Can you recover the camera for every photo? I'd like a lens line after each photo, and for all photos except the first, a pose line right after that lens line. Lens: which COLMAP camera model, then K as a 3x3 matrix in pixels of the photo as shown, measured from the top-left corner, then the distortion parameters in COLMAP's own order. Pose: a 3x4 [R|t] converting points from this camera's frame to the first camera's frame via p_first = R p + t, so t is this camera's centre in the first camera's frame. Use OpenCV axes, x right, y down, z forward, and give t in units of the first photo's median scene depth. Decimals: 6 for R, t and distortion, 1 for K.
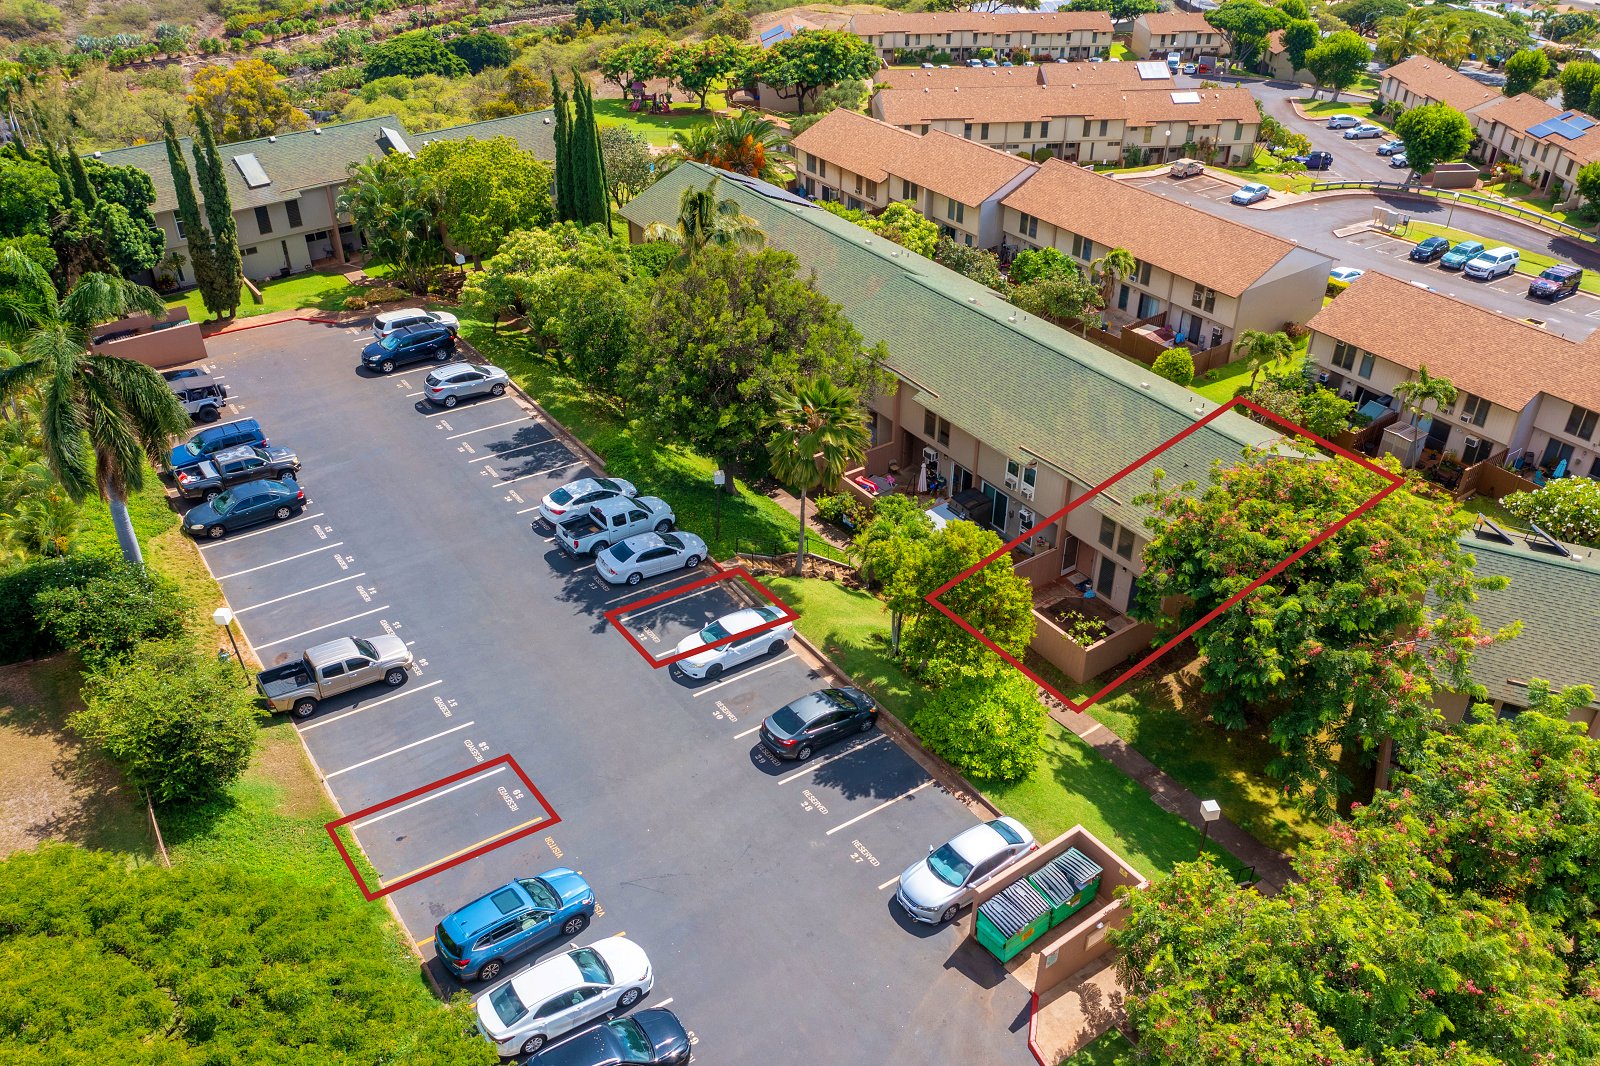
lens RADIAL K [[1268.0, 0, 800.0], [0, 1268.0, 533.0], [0, 0, 1]] dist [0.000901, -0.005636]
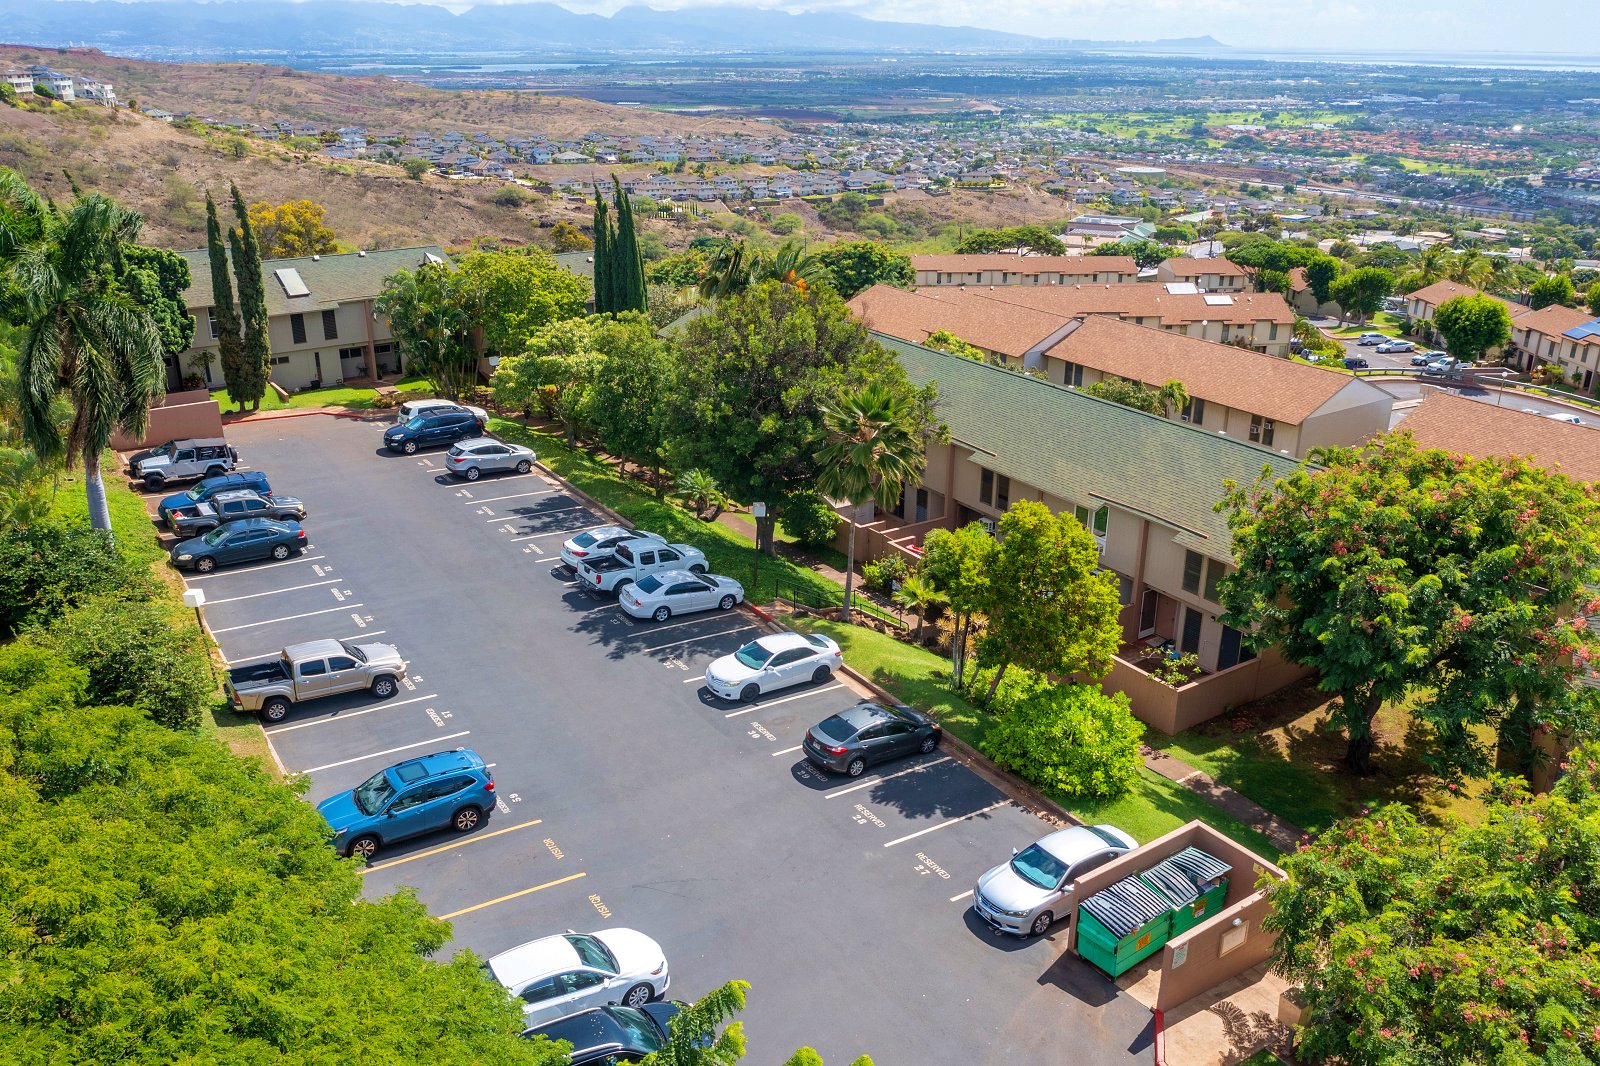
lens RADIAL K [[1268.0, 0, 800.0], [0, 1268.0, 533.0], [0, 0, 1]] dist [0.000901, -0.005636]
pose [[0.999680, 0.010535, -0.023003, -0.012980], [-0.015319, 0.975624, -0.218914, 0.167108], [0.020136, 0.219197, 0.975473, 0.114958]]
